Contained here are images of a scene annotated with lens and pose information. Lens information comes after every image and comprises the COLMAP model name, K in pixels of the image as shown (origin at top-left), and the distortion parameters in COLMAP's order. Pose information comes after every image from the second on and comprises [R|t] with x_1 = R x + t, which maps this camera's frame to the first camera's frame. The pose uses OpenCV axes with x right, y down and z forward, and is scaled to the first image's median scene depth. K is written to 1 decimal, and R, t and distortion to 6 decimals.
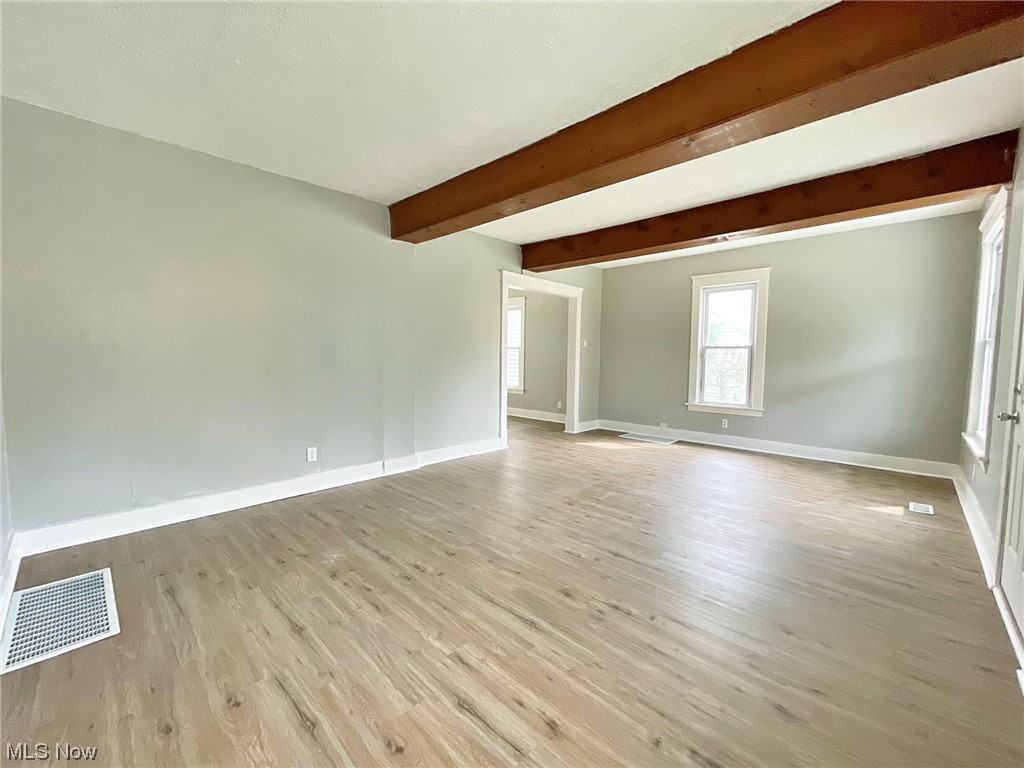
lens RADIAL K [[415.5, 0, 516.2], [0, 415.5, 383.4], [0, 0, 1]] dist [-0.000850, -0.000654]
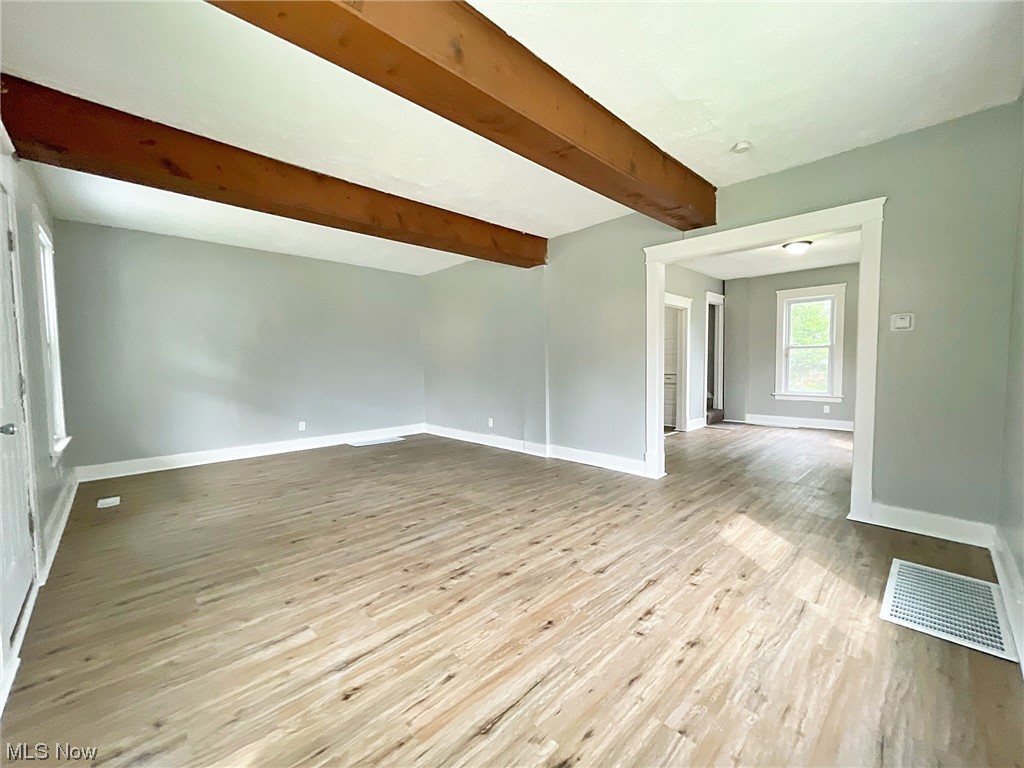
lens RADIAL K [[415.5, 0, 502.1], [0, 415.5, 388.7], [0, 0, 1]] dist [-0.000850, -0.000654]
pose [[-0.049910, 0.052559, -0.997370, 1.169205], [-0.060204, 0.996640, 0.055534, -0.052614], [0.996938, 0.062817, -0.046578, 1.201709]]
